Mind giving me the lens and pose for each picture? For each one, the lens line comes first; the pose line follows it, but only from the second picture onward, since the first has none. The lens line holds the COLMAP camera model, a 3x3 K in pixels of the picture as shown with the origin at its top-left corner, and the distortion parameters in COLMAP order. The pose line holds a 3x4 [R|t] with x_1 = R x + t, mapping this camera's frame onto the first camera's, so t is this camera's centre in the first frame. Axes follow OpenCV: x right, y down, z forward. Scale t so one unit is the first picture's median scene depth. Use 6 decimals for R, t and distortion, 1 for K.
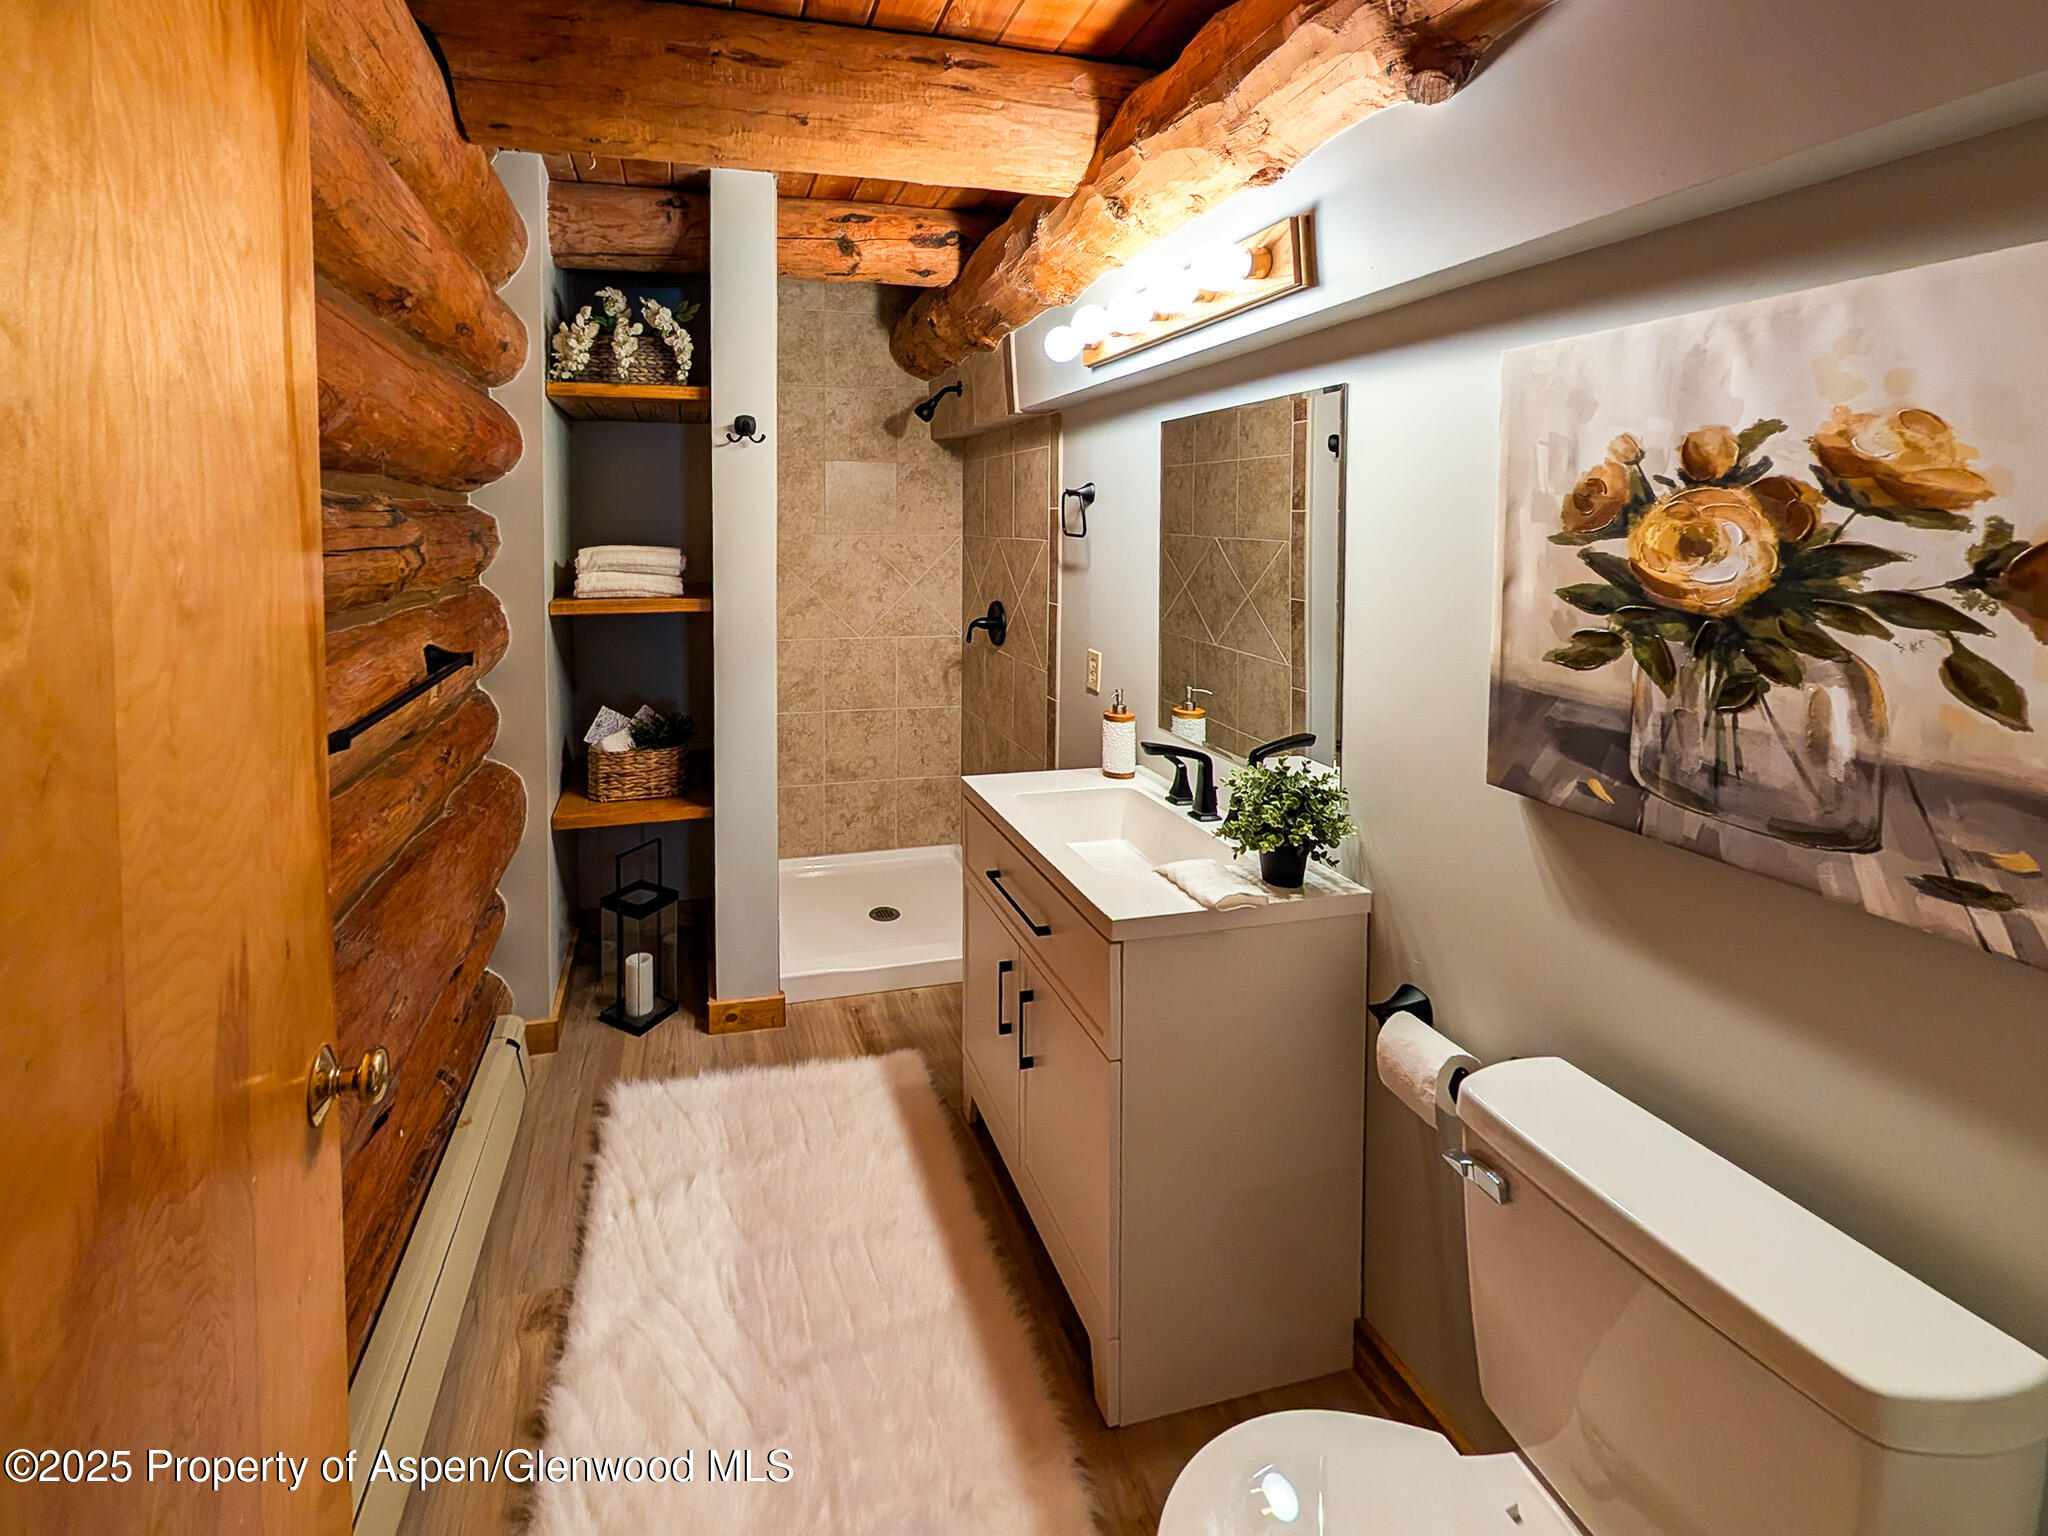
lens RADIAL K [[906.4, 0, 1020.3], [0, 906.4, 599.0], [0, 0, 1]] dist [-0.000644, -0.000013]
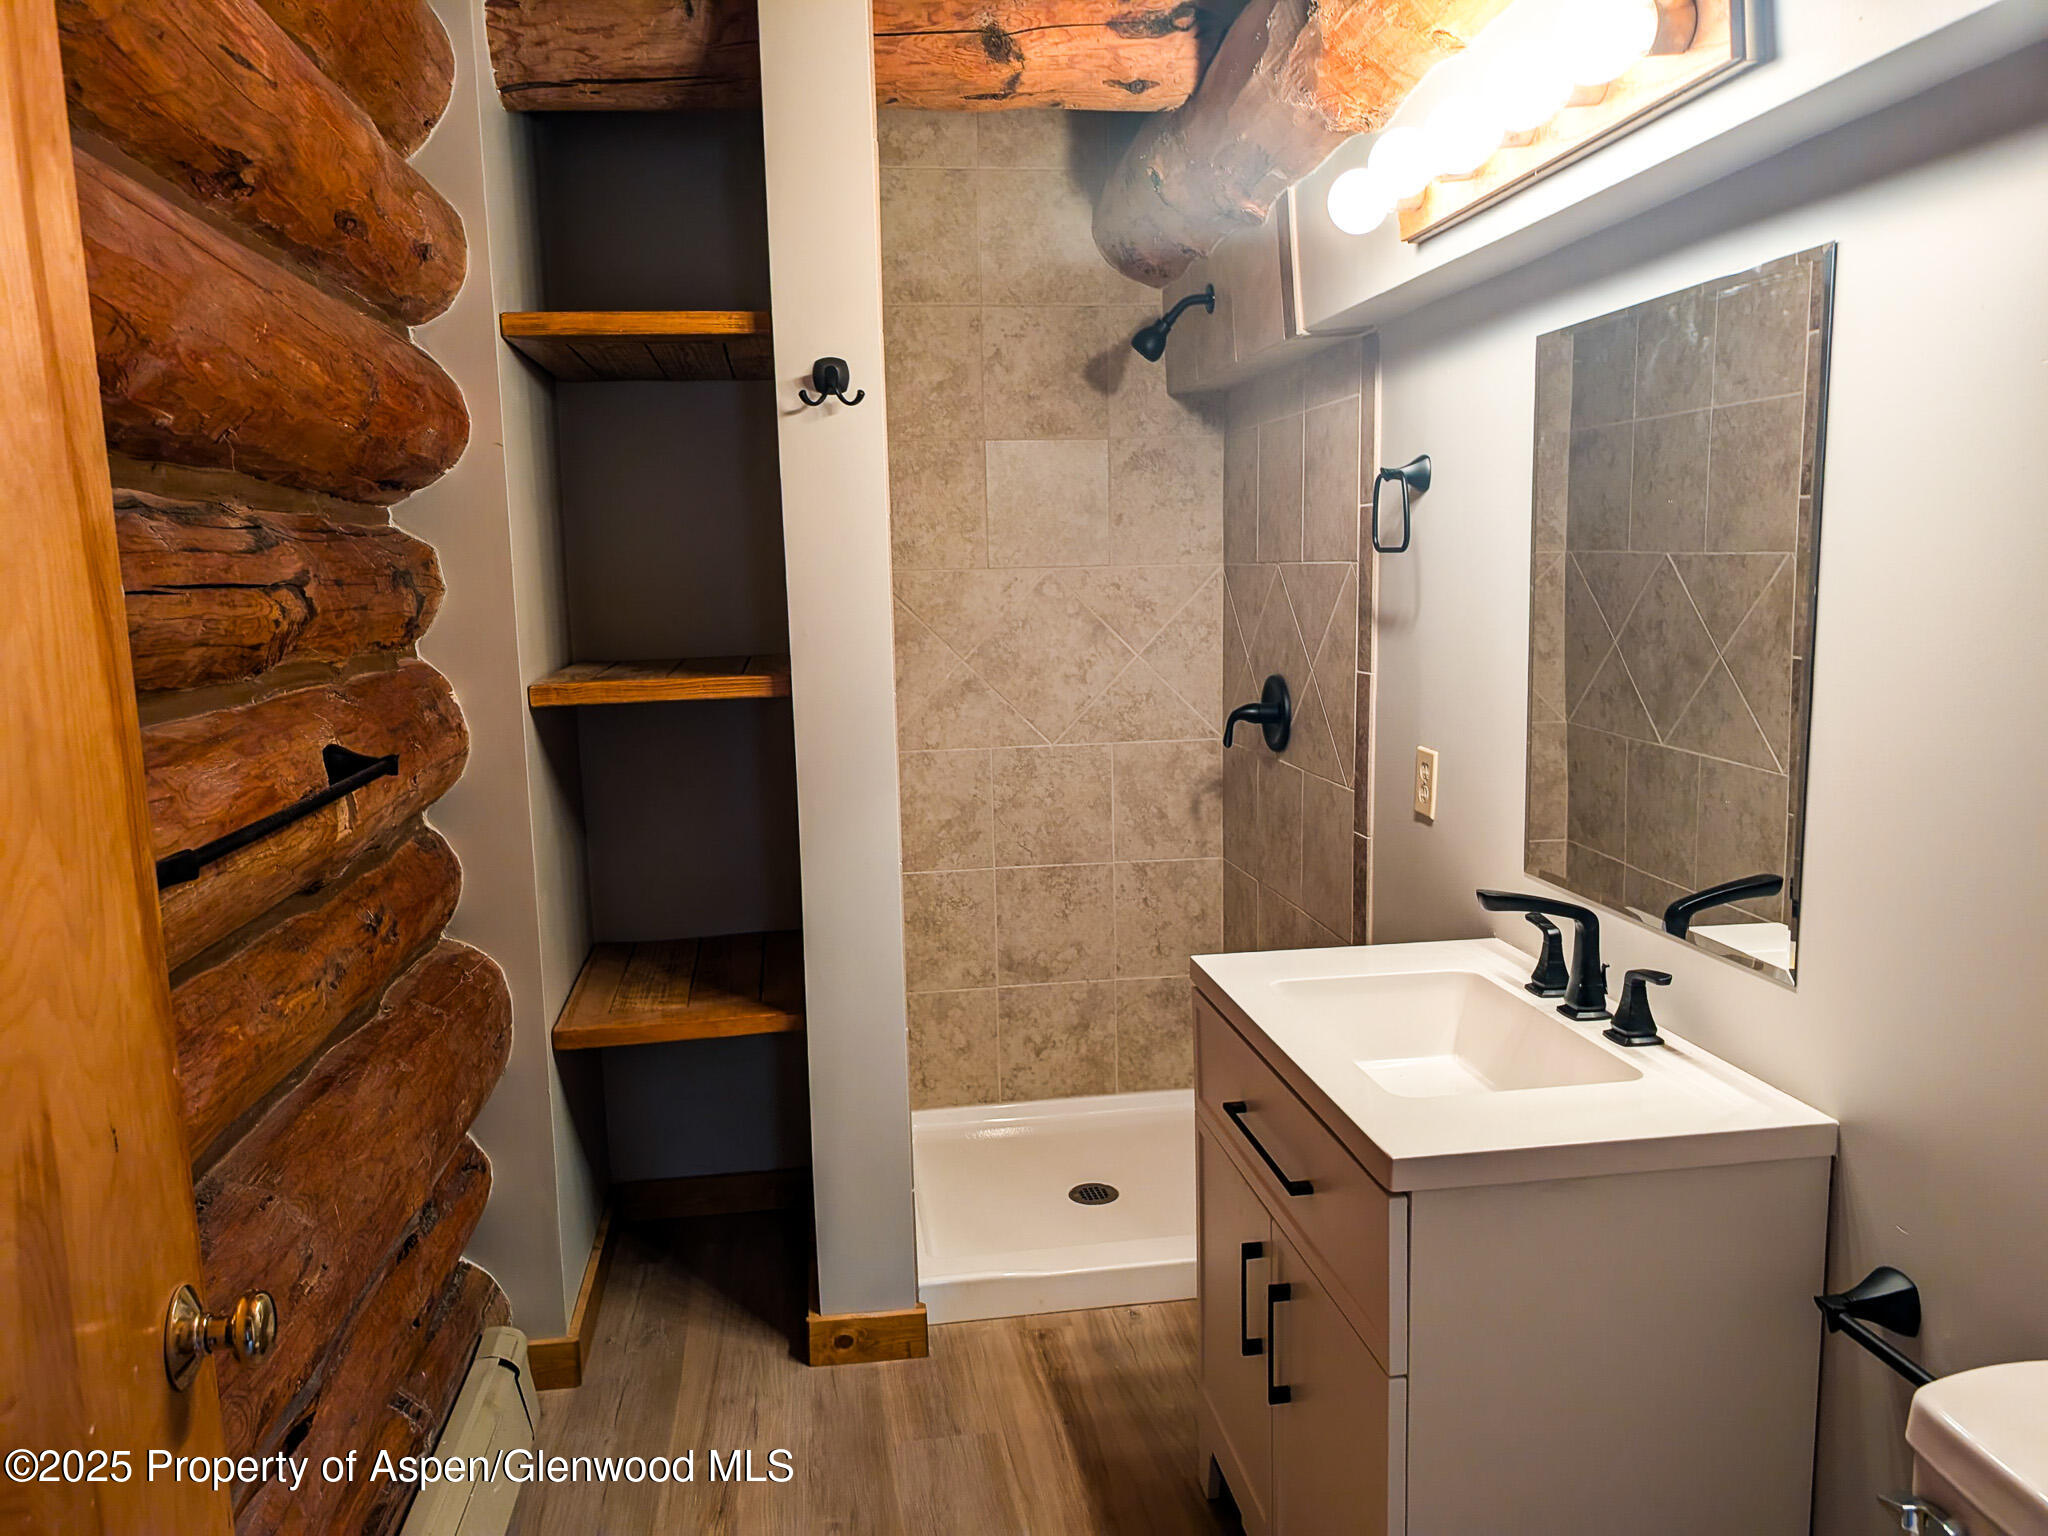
lens RADIAL K [[1428.9, 0, 1024.0], [0, 1428.9, 768.0], [0, 0, 1]] dist [0.029069, -0.033702]
pose [[0.995484, -0.008804, -0.094524, -0.092208], [0.019249, 0.993726, 0.110175, -0.038831], [0.092961, -0.111497, 0.989407, 0.067126]]
